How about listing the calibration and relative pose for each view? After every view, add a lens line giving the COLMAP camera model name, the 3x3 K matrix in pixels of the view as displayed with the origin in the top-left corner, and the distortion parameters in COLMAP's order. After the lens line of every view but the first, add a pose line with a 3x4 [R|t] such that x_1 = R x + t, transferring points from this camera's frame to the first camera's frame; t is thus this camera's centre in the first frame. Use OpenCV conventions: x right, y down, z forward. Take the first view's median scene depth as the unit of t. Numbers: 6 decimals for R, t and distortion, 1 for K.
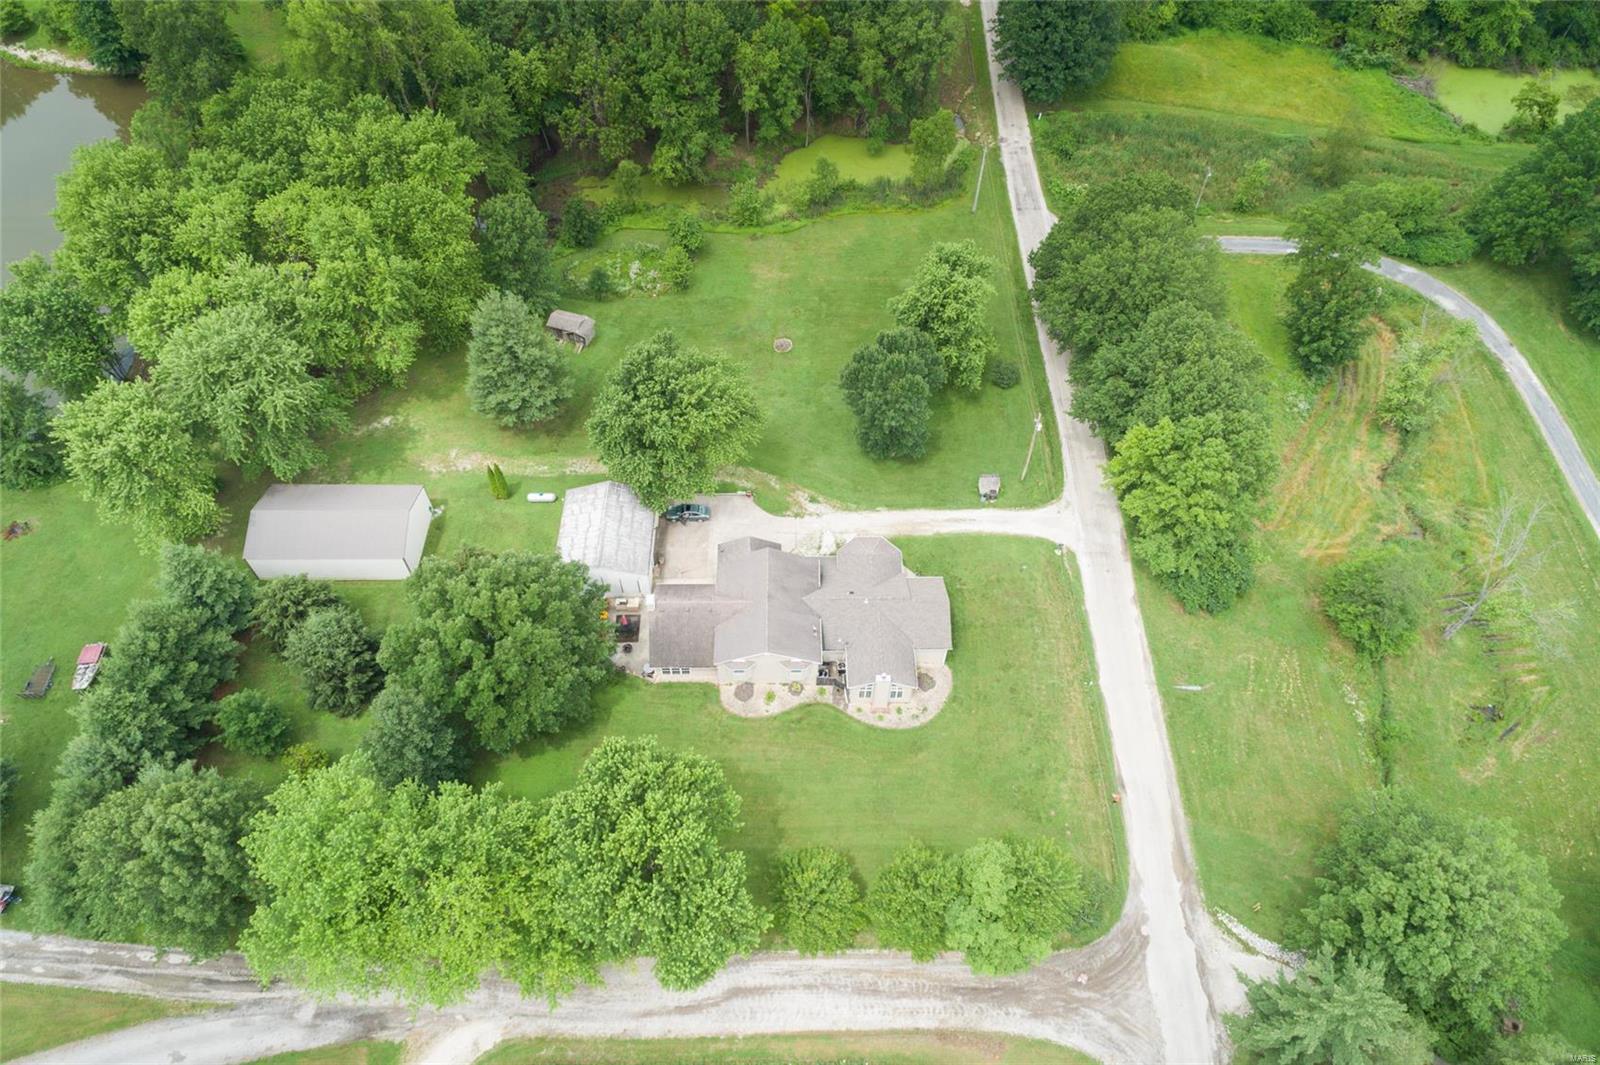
lens RADIAL K [[1030.9, 0, 795.7], [0, 1030.9, 534.5], [0, 0, 1]] dist [0.151879, -0.124707]
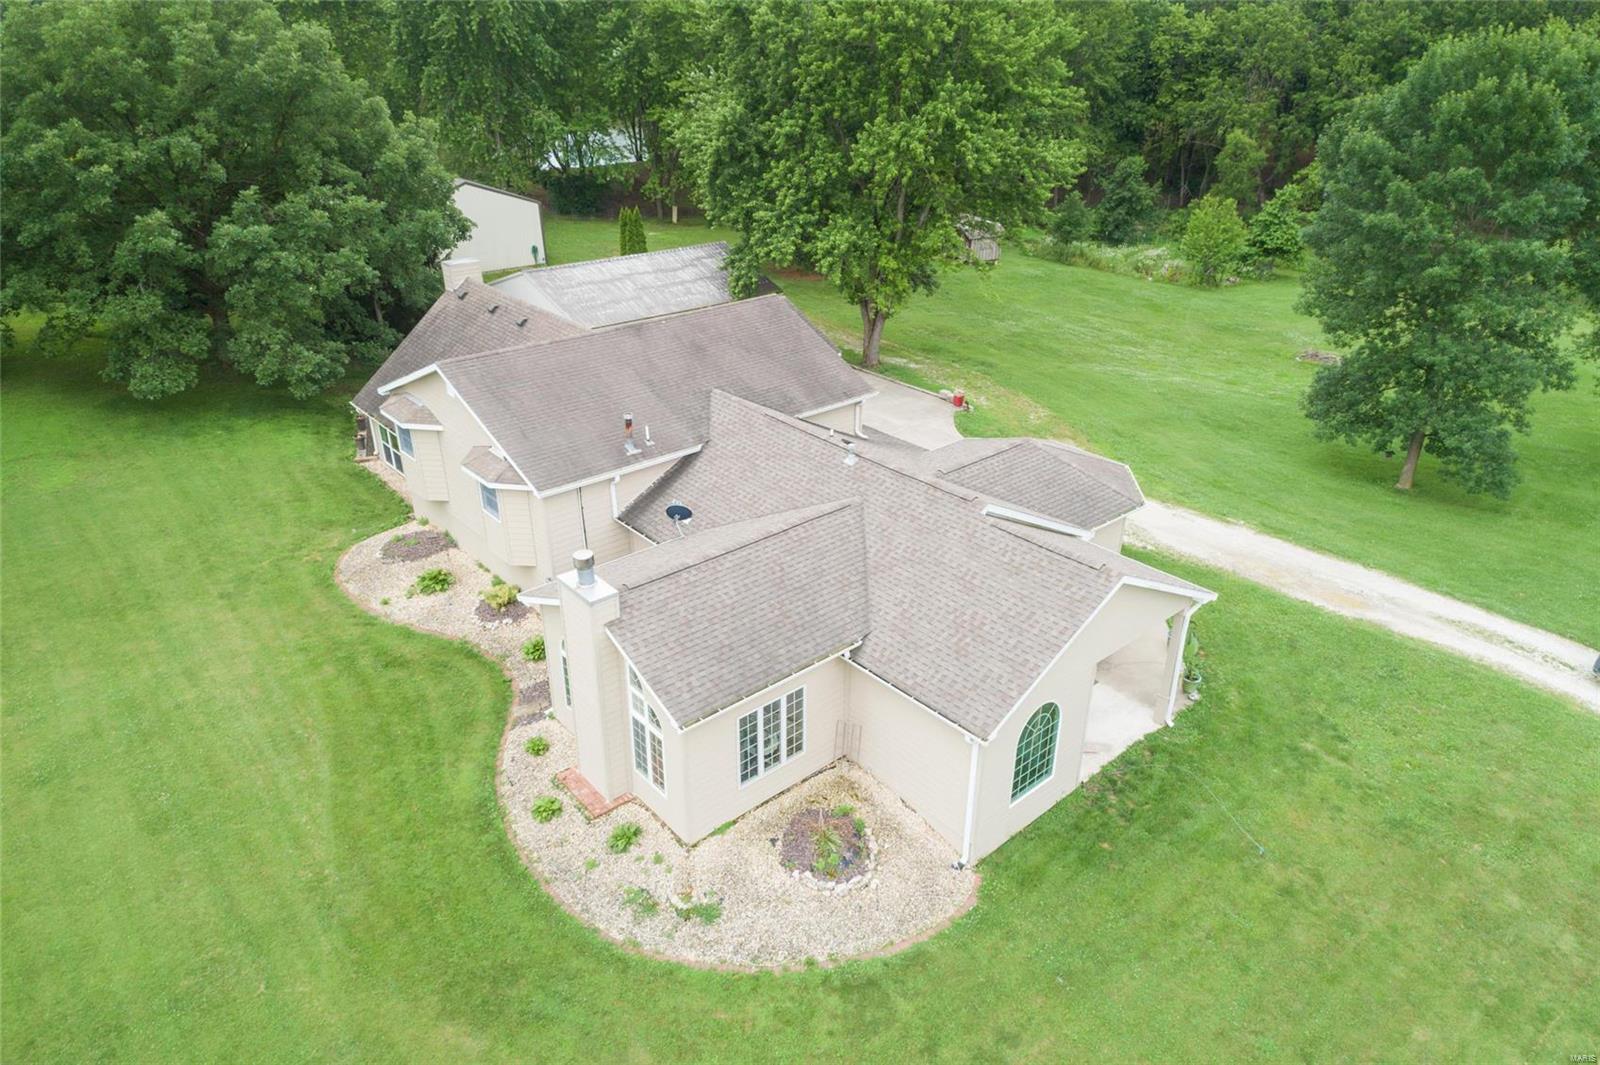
lens RADIAL K [[1030.9, 0, 800.5], [0, 1030.9, 536.4], [0, 0, 1]] dist [0.151879, -0.124707]
pose [[0.648761, 0.347726, -0.676902, 0.236106], [-0.604950, 0.775295, -0.181529, 0.130271], [0.461676, 0.527261, 0.713338, 0.779732]]
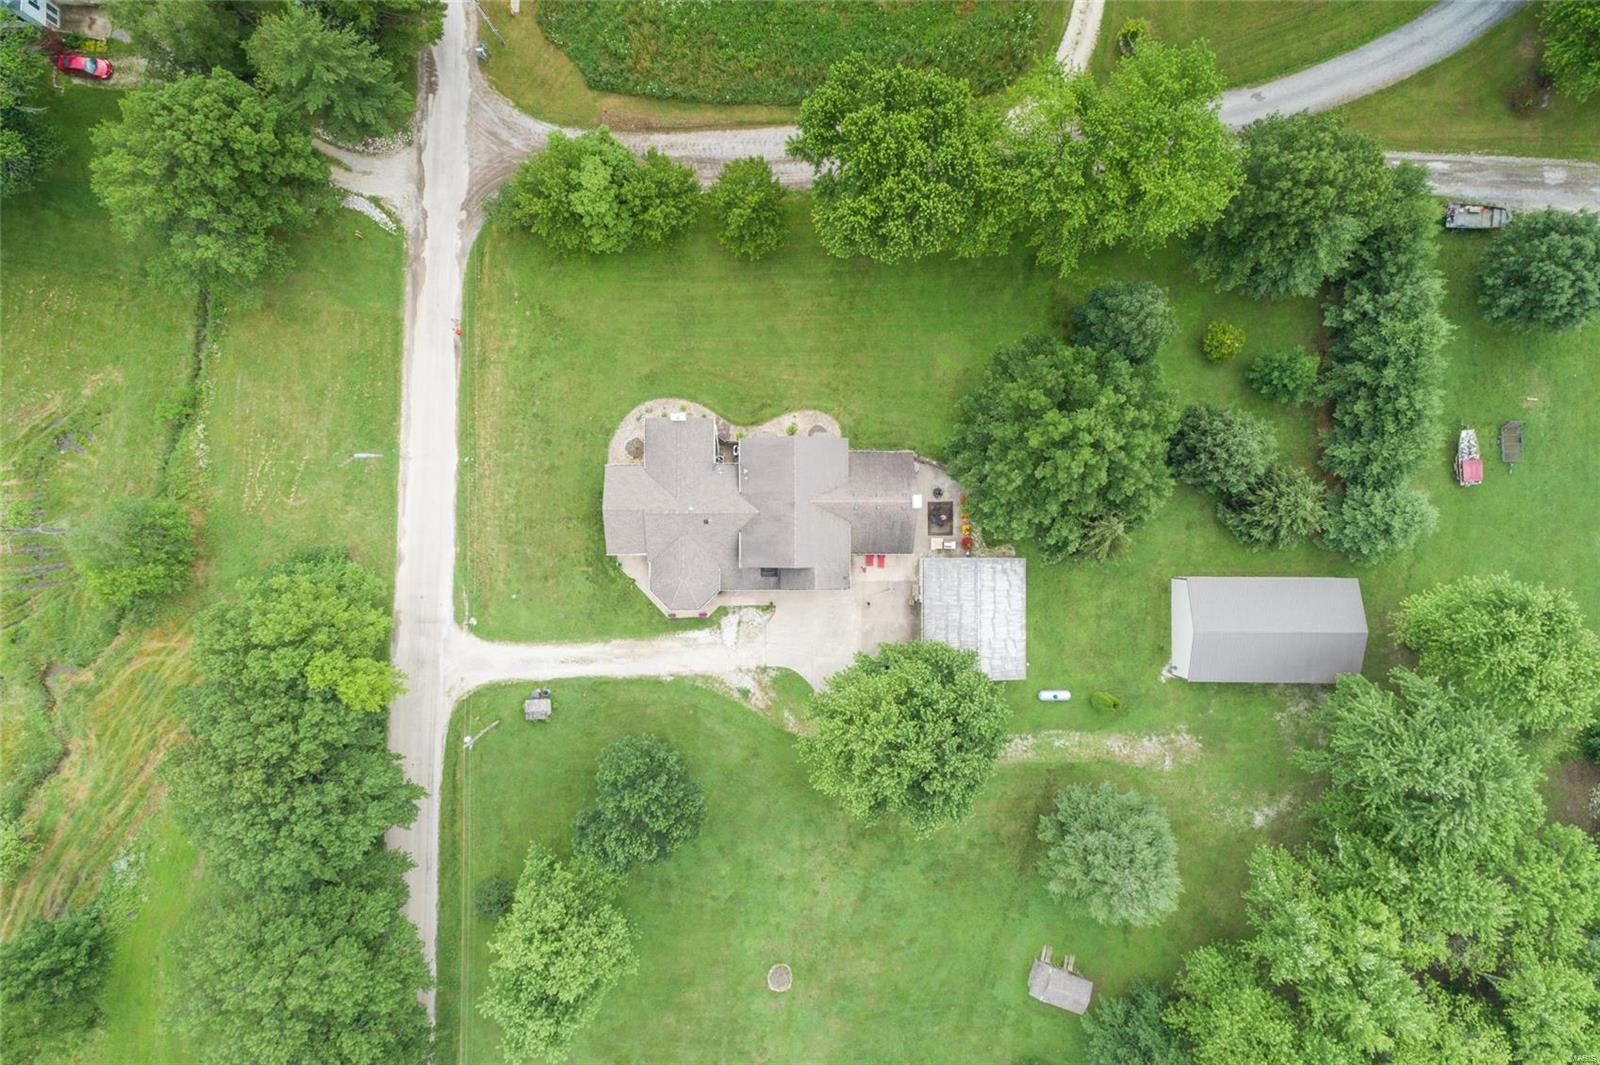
lens RADIAL K [[1030.9, 0, 809.7], [0, 1030.9, 538.6], [0, 0, 1]] dist [0.151879, -0.124707]
pose [[-0.999730, -0.005947, -0.022444, -0.019091], [-0.008858, -0.795846, 0.605435, -0.510051], [-0.021462, 0.605471, 0.795578, 0.247796]]
